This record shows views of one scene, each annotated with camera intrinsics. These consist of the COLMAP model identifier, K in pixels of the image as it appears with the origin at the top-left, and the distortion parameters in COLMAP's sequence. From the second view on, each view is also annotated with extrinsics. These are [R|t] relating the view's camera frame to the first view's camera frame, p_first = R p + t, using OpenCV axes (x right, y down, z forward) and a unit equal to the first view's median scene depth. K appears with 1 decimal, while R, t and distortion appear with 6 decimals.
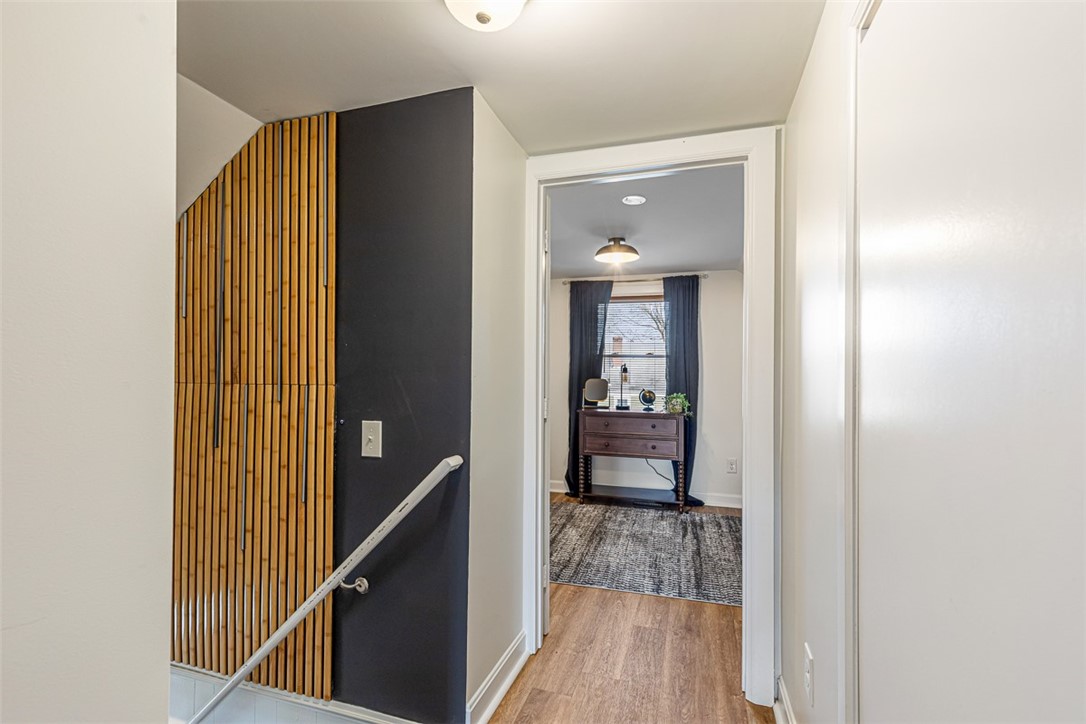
lens RADIAL K [[488.6, 0, 540.5], [0, 488.6, 368.5], [0, 0, 1]] dist [0.003159, -0.000288]
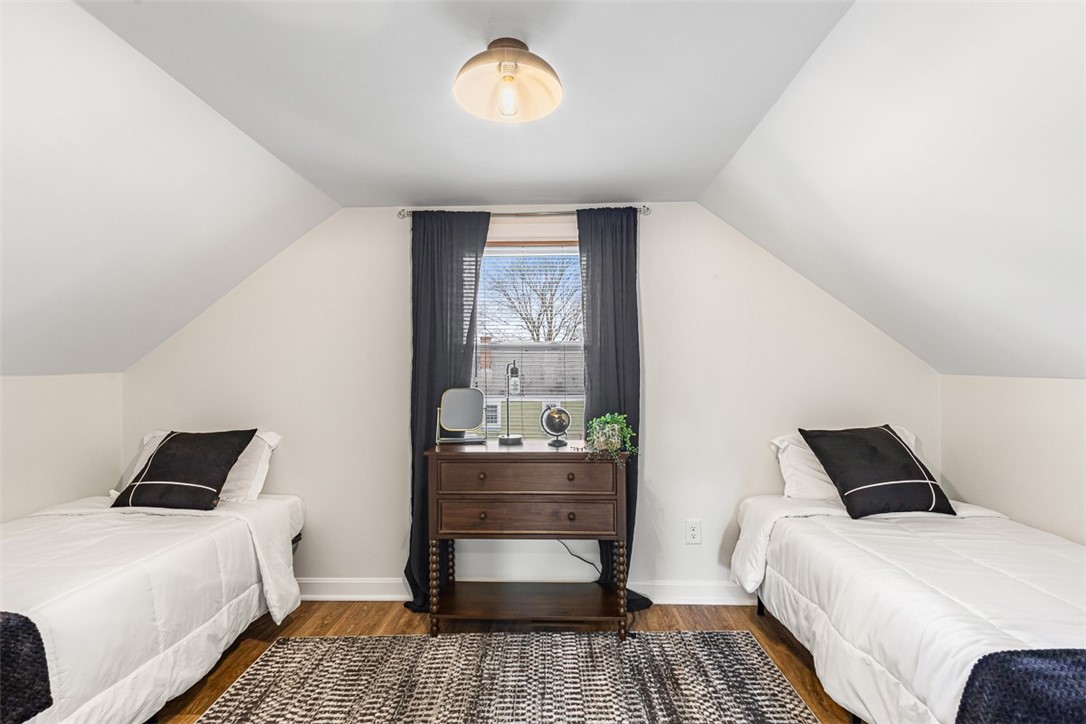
lens RADIAL K [[488.6, 0, 540.5], [0, 488.6, 368.5], [0, 0, 1]] dist [0.003159, -0.000288]
pose [[0.962794, -0.007153, 0.270142, 0.054322], [0.009919, 0.999911, -0.008875, 0.004349], [-0.270055, 0.011224, 0.962780, 0.471057]]
